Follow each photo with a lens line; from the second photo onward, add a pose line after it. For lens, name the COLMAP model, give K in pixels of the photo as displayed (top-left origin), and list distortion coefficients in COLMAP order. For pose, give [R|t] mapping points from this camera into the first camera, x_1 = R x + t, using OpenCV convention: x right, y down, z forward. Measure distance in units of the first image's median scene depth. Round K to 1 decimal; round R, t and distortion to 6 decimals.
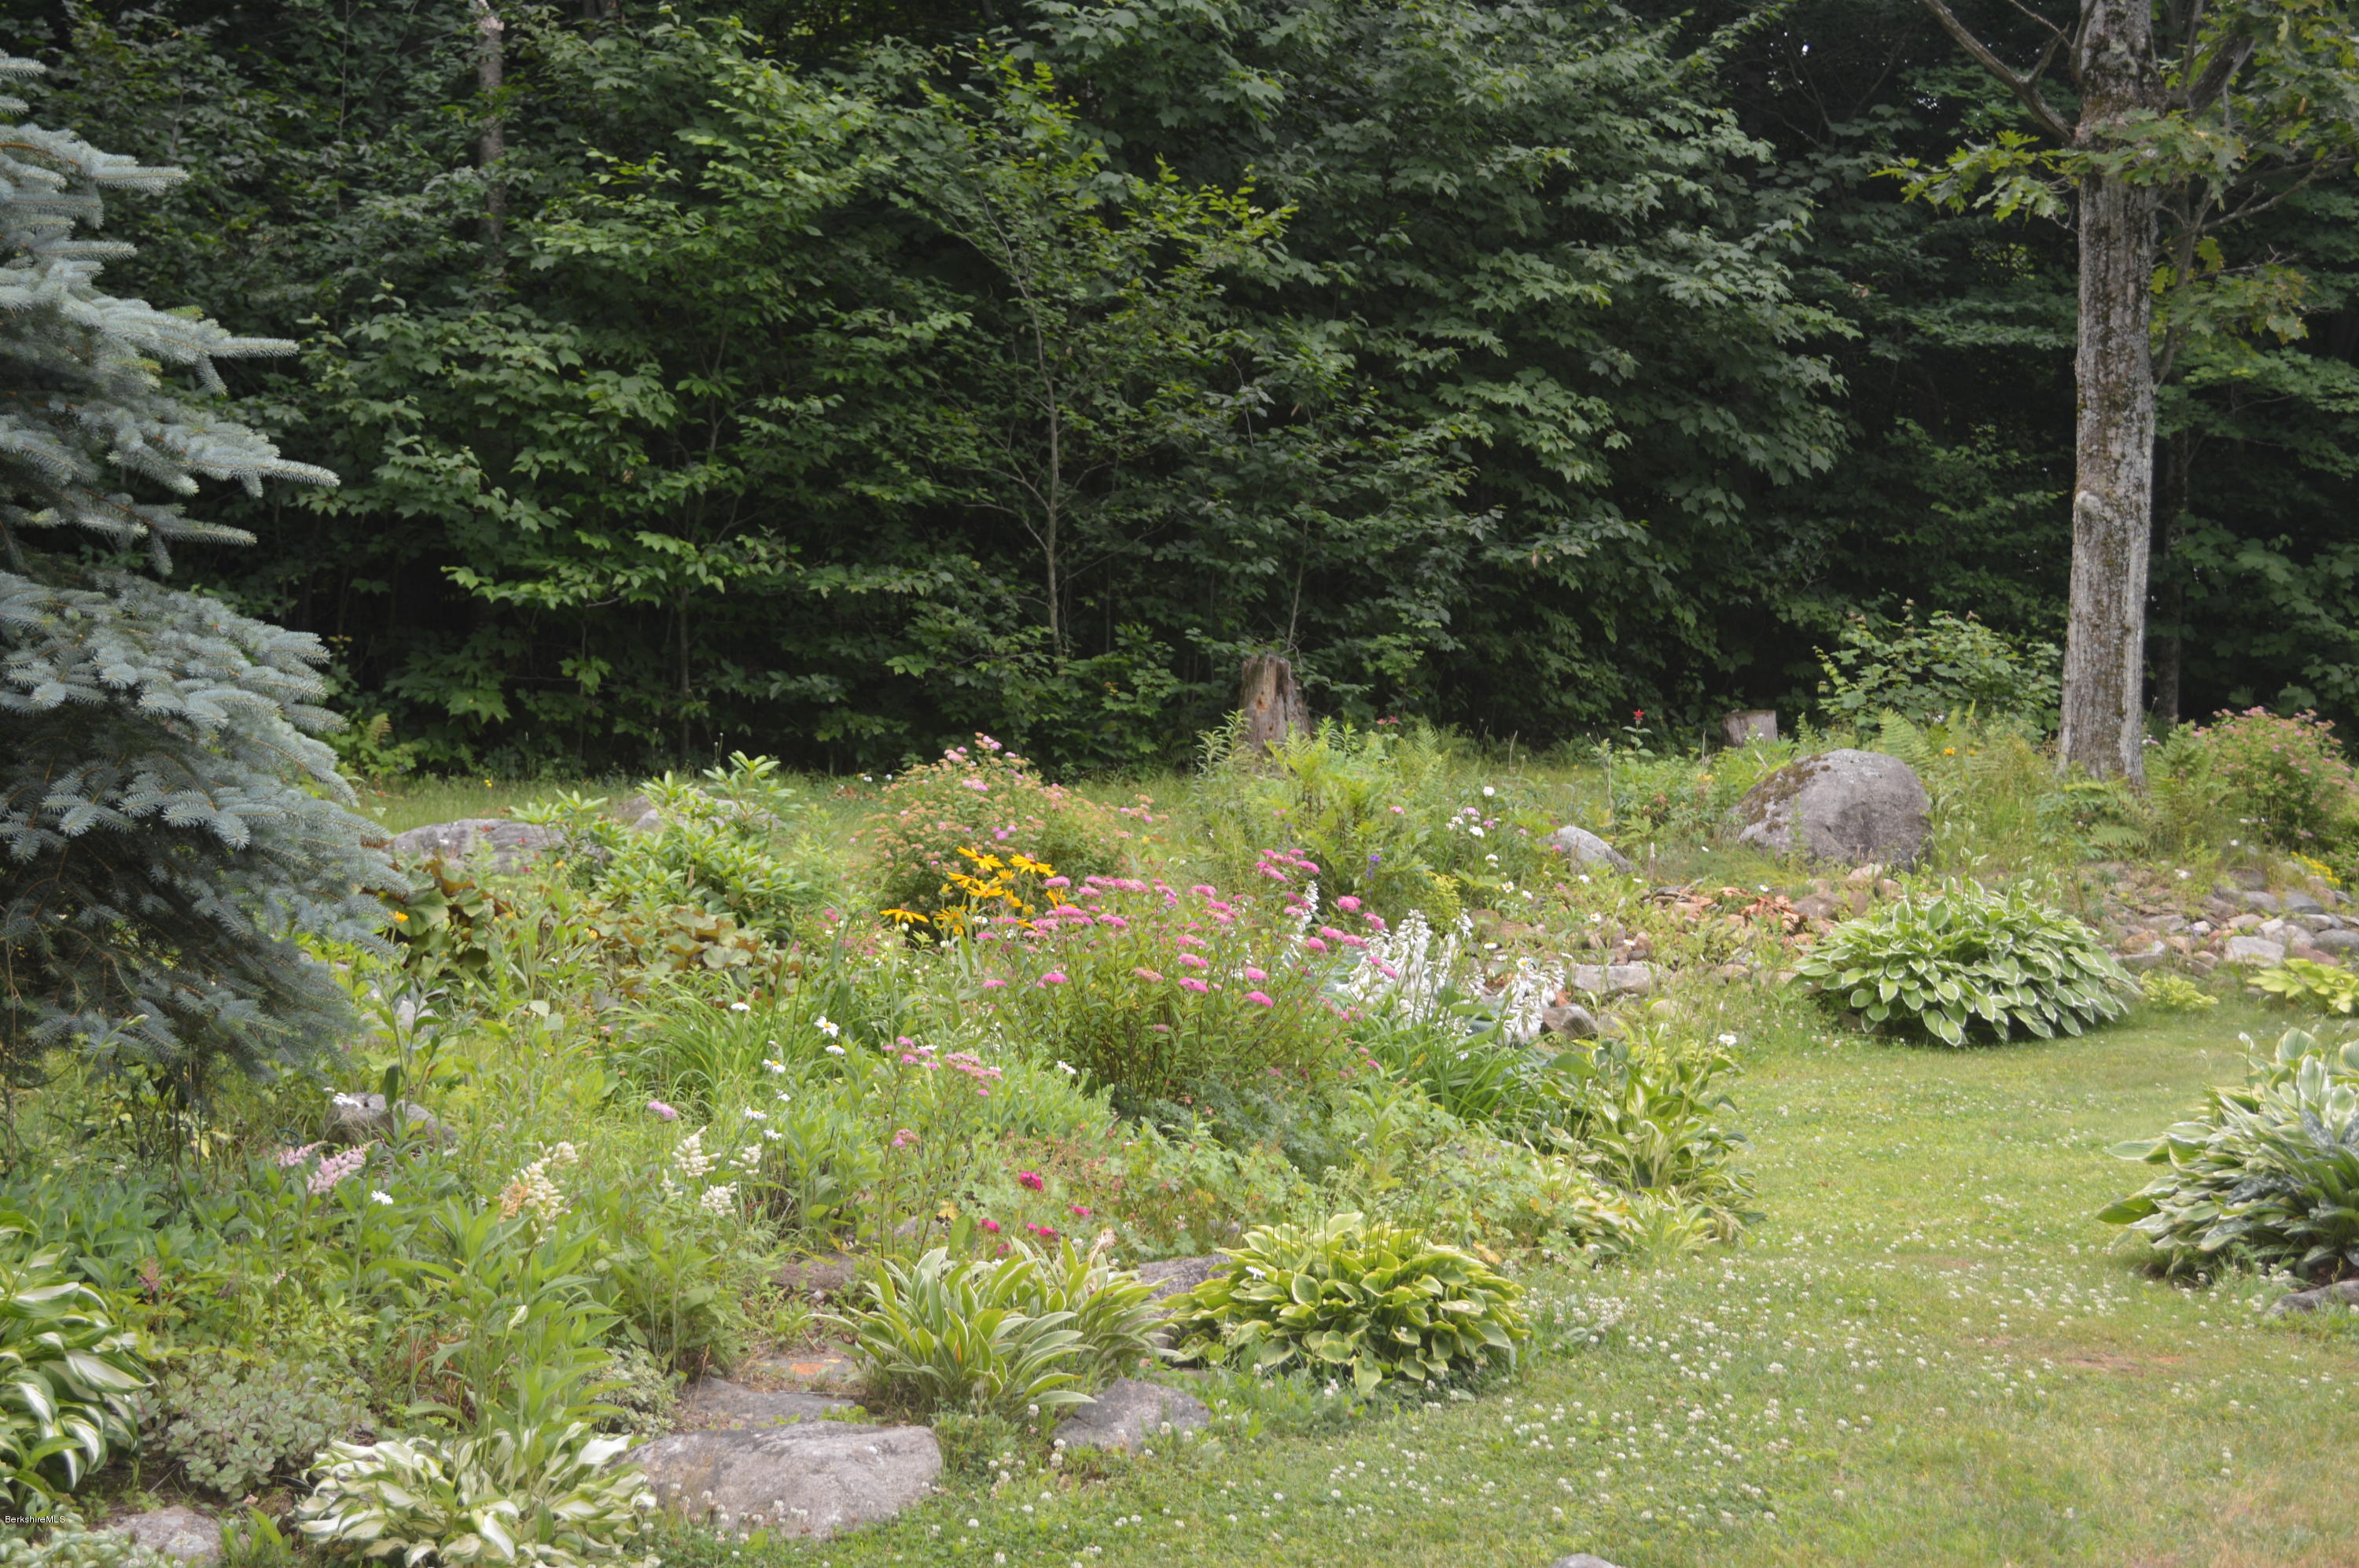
lens RADIAL K [[3589.2, 0, 1179.0], [0, 3589.2, 785.9], [0, 0, 1]] dist [-0.012003, 0.000000]
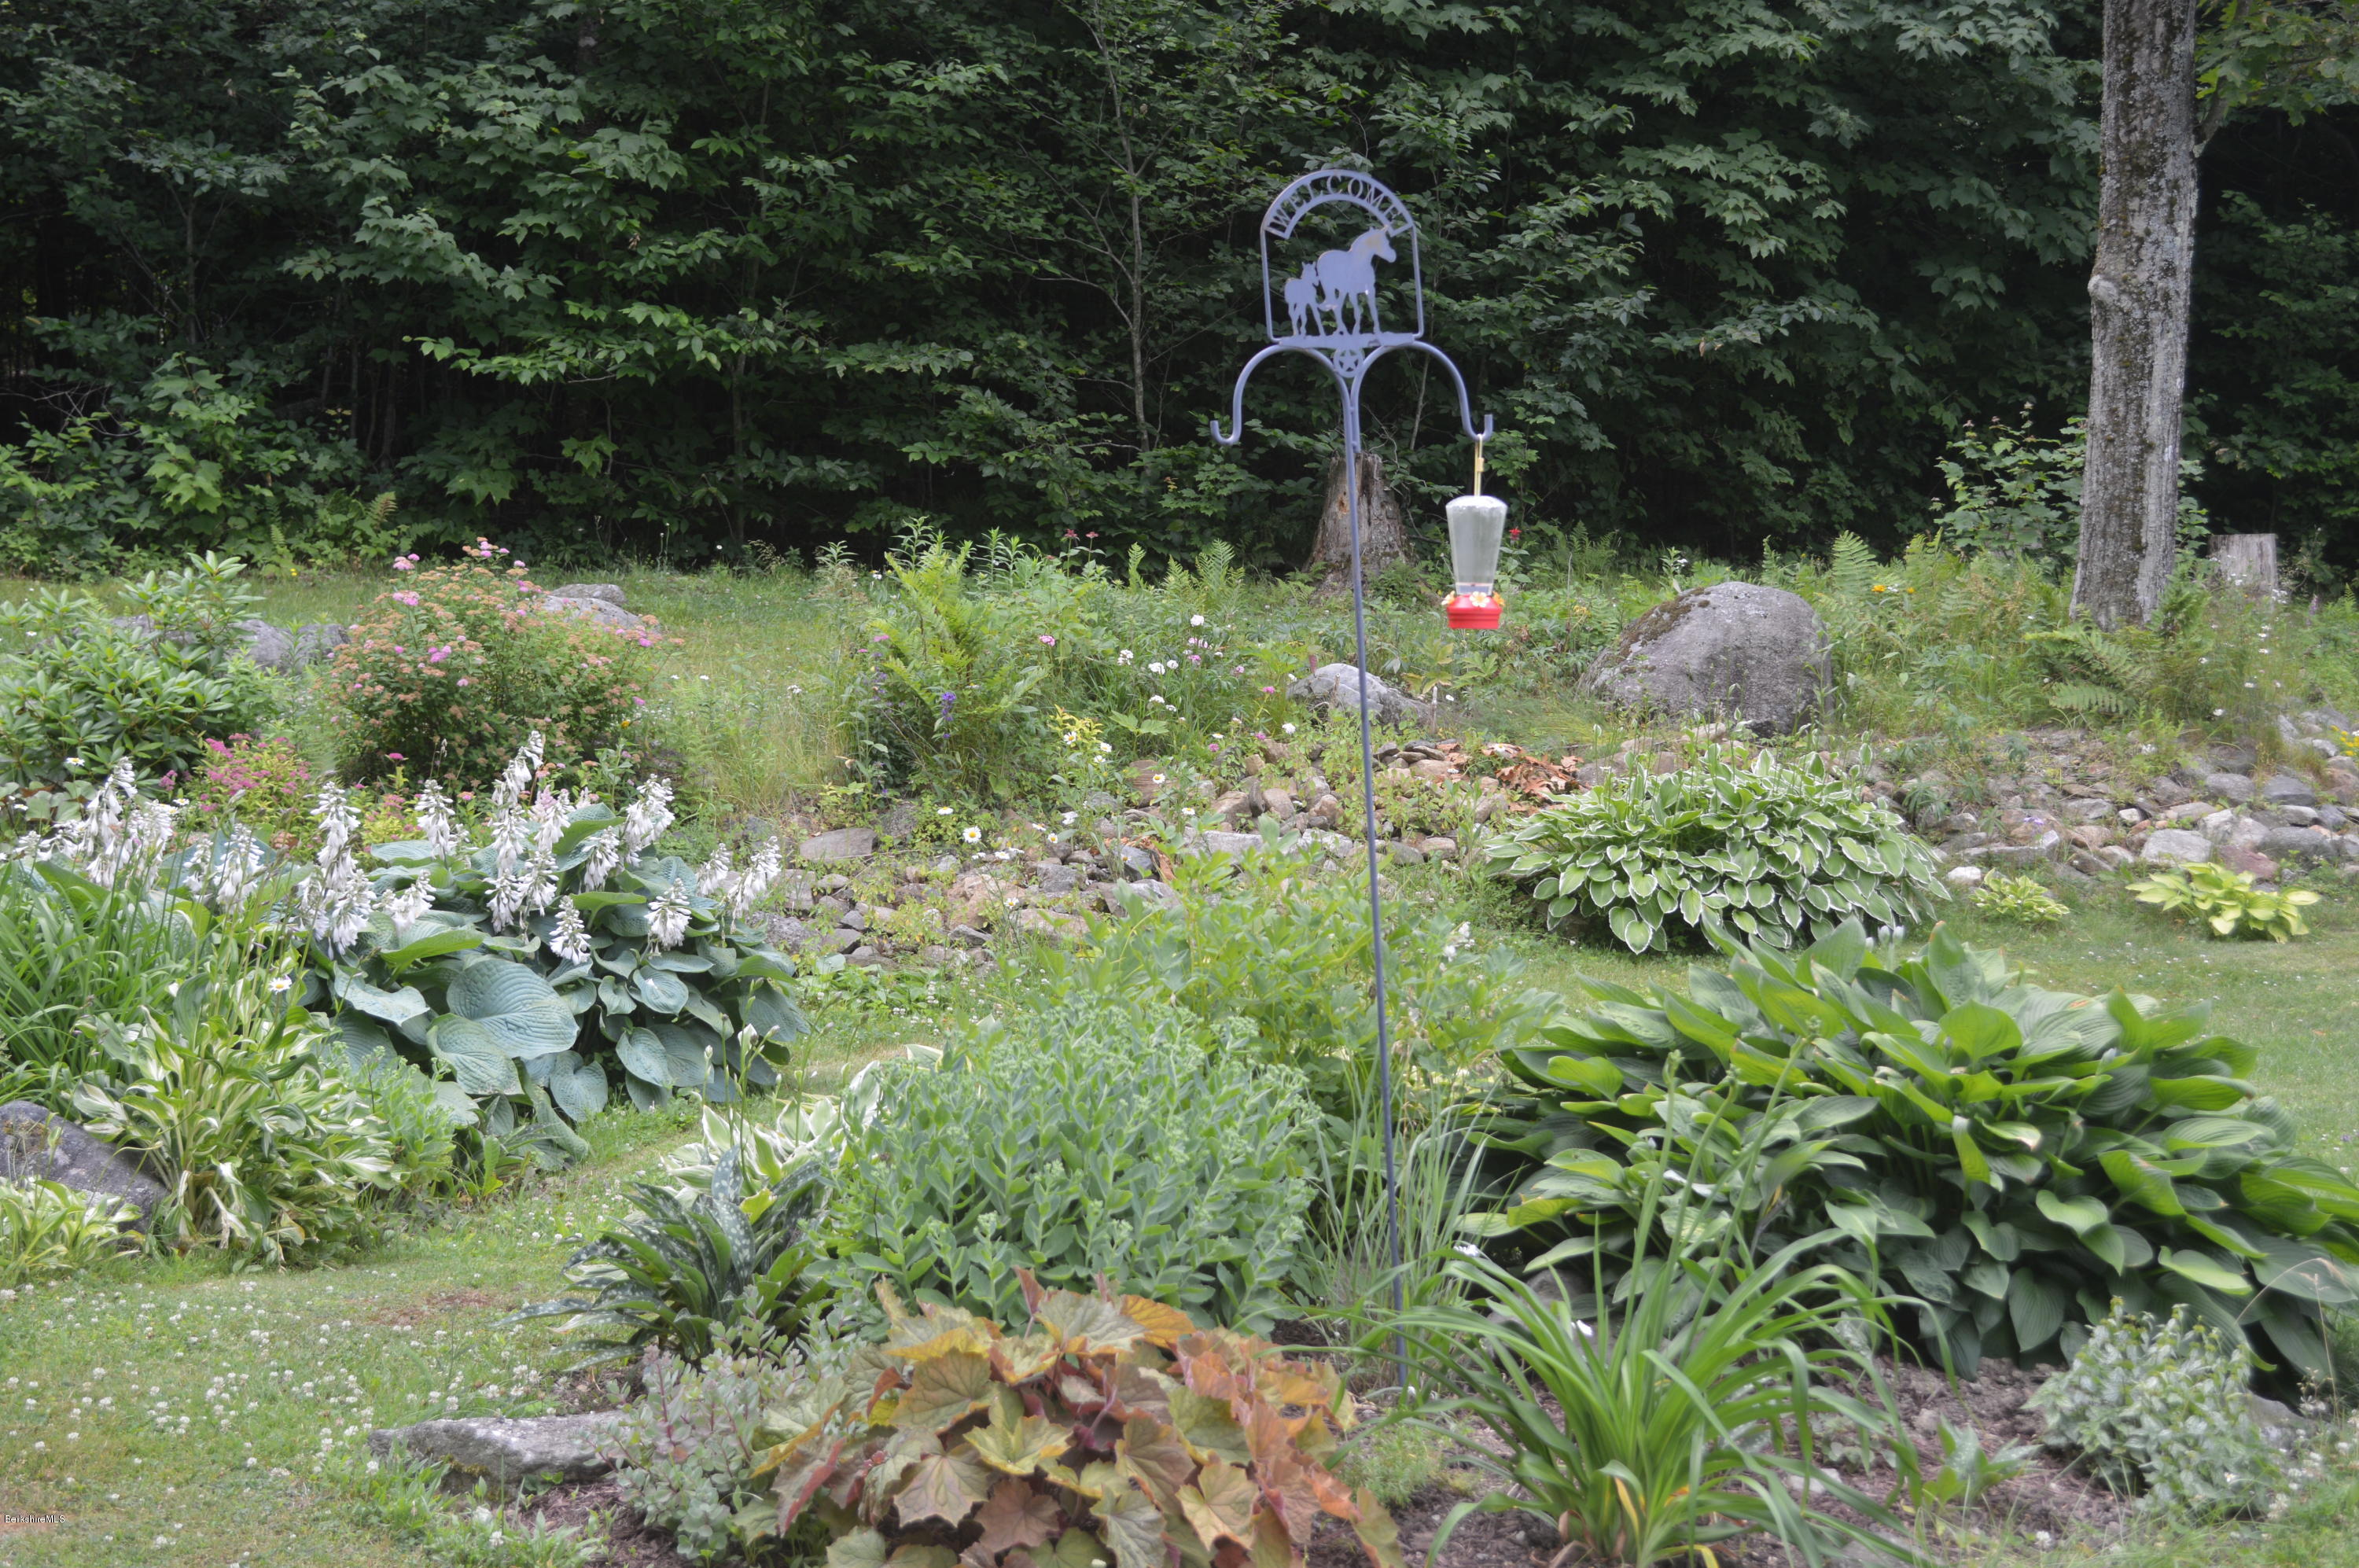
lens RADIAL K [[3589.2, 0, 1179.8], [0, 3589.2, 780.7], [0, 0, 1]] dist [-0.012003, 0.000000]
pose [[0.969351, 0.045211, -0.241485, 0.218315], [-0.030380, 0.997436, 0.064794, -0.011791], [0.243795, -0.055471, 0.968239, 0.127764]]
